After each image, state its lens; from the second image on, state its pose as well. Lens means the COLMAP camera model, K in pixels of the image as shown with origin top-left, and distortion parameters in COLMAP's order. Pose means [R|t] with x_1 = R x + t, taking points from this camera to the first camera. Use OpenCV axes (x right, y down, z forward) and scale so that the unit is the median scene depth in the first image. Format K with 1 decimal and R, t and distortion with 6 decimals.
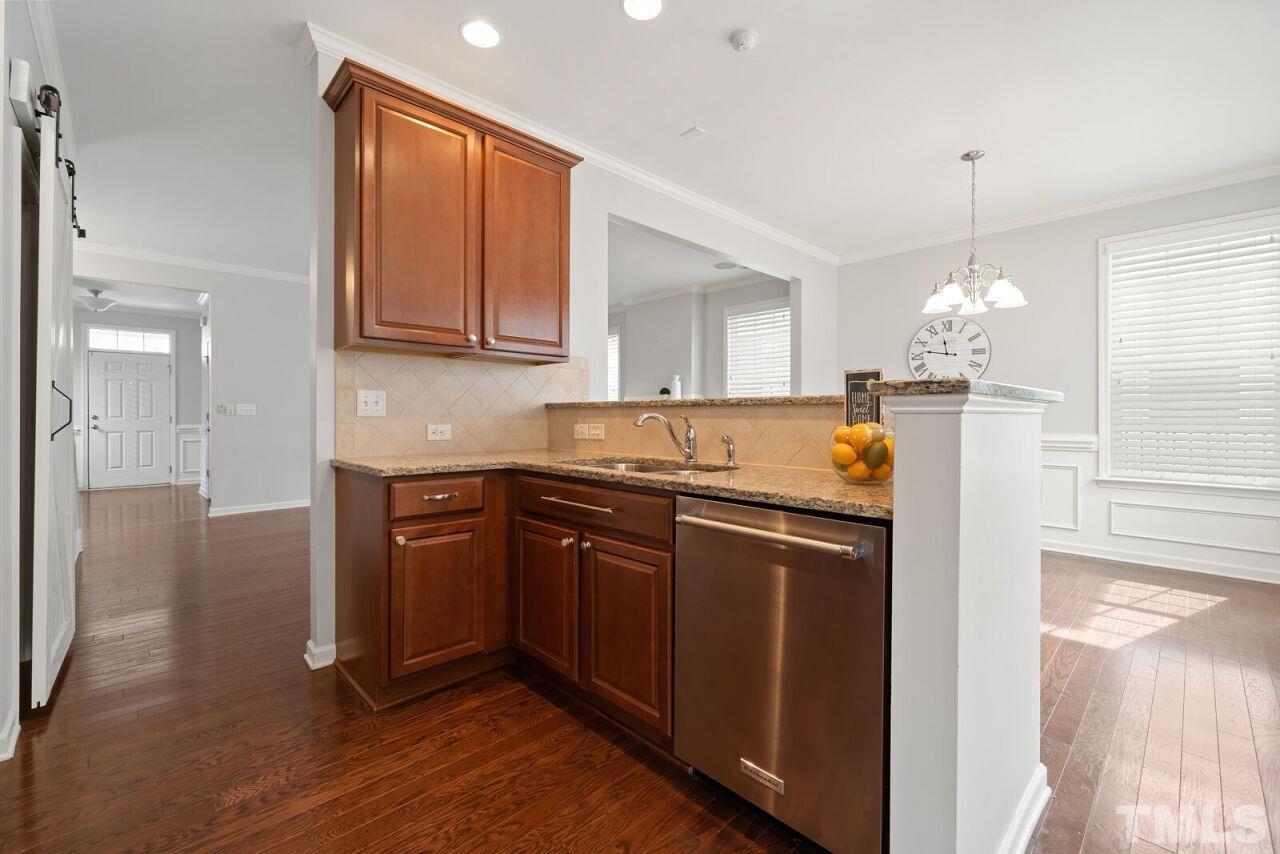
lens RADIAL K [[528.6, 0, 636.6], [0, 528.6, 423.5], [0, 0, 1]] dist [-0.002159, 0.000157]
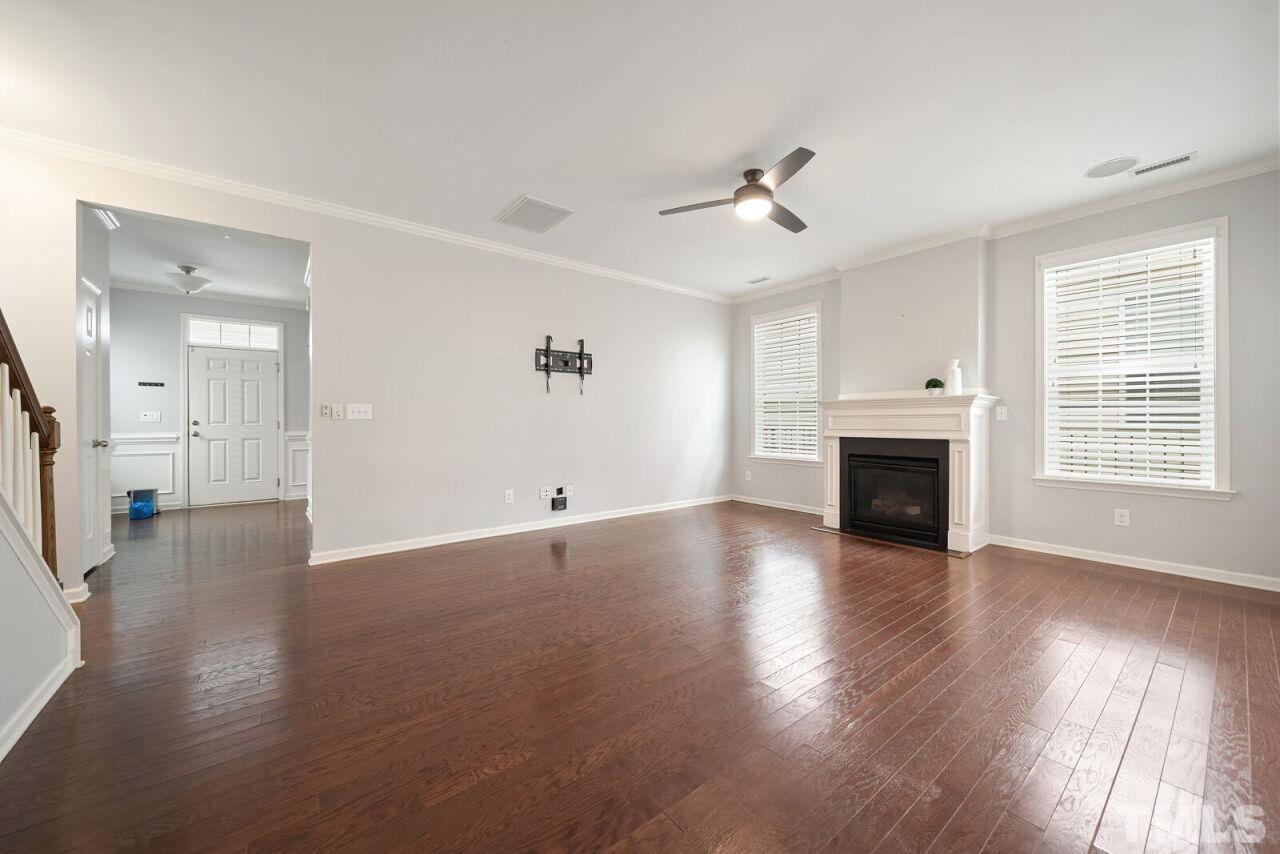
lens RADIAL K [[472.9, 0, 638.8], [0, 472.9, 425.0], [0, 0, 1]] dist [-0.010394, -0.000064]
pose [[0.995148, -0.001122, -0.098385, -0.264677], [0.000731, 0.999992, -0.004008, -0.005338], [0.098389, 0.003916, 0.995140, 0.354669]]
